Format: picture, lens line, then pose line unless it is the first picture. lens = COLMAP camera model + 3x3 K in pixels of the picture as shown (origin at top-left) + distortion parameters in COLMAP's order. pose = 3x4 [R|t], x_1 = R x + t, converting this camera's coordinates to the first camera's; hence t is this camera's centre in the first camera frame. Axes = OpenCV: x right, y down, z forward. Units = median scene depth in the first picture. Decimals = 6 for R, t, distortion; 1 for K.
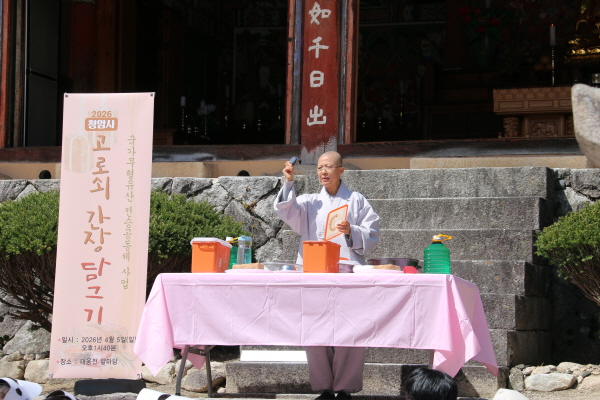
lens RADIAL K [[2297.3, 0, 300.0], [0, 2297.3, 200.0], [0, 0, 1]] dist [1.082112, 0.764931]
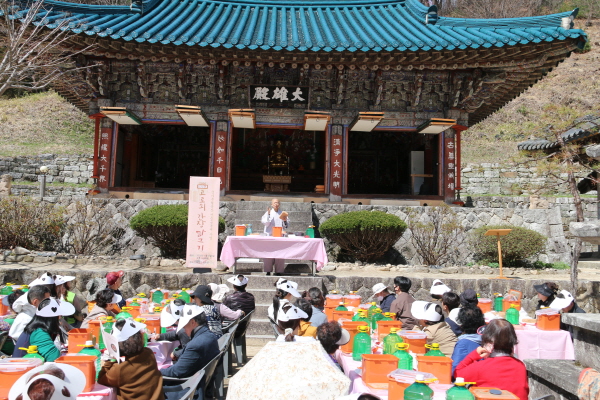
lens RADIAL K [[672.0, 0, 300.0], [0, 672.0, 200.0], [0, 0, 1]] dist [-0.085759, 0.359314]
pose [[0.940458, 0.035186, 0.338083, -0.268794], [-0.037614, 0.999292, 0.000632, -0.020417], [-0.337821, -0.013311, 0.941116, 0.100976]]
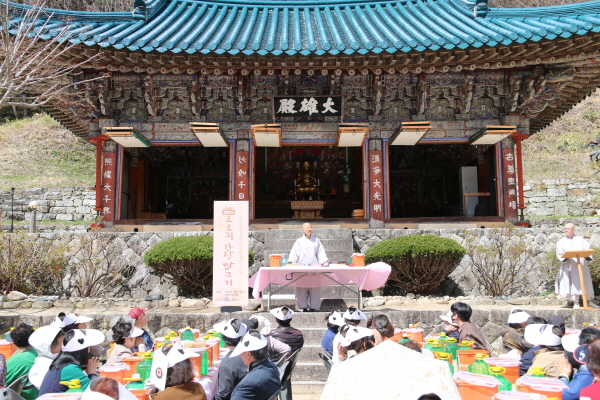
lens RADIAL K [[784.8, 0, 300.0], [0, 784.8, 200.0], [0, 0, 1]] dist [0.013162, 0.462947]
pose [[0.949688, 0.016491, 0.312763, -0.295588], [-0.001809, 0.998885, -0.047176, -0.003810], [-0.313192, 0.044236, 0.948659, 0.098220]]
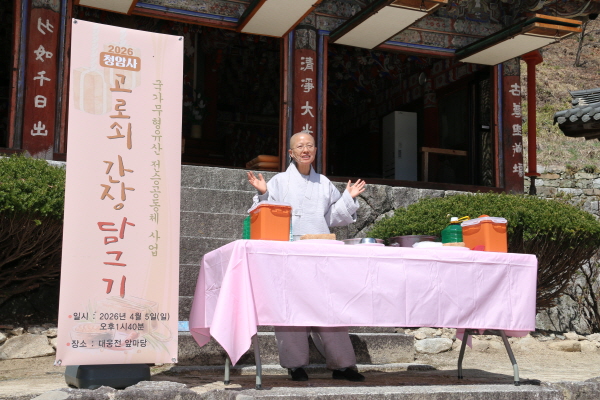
lens RADIAL K [[784.8, 0, 300.0], [0, 784.8, 200.0], [0, 0, 1]] dist [0.013162, 0.462947]
pose [[0.765383, 0.083874, 0.638087, -0.216709], [-0.054378, 0.996354, -0.065740, 0.033663], [-0.641274, 0.015618, 0.767153, 0.737868]]
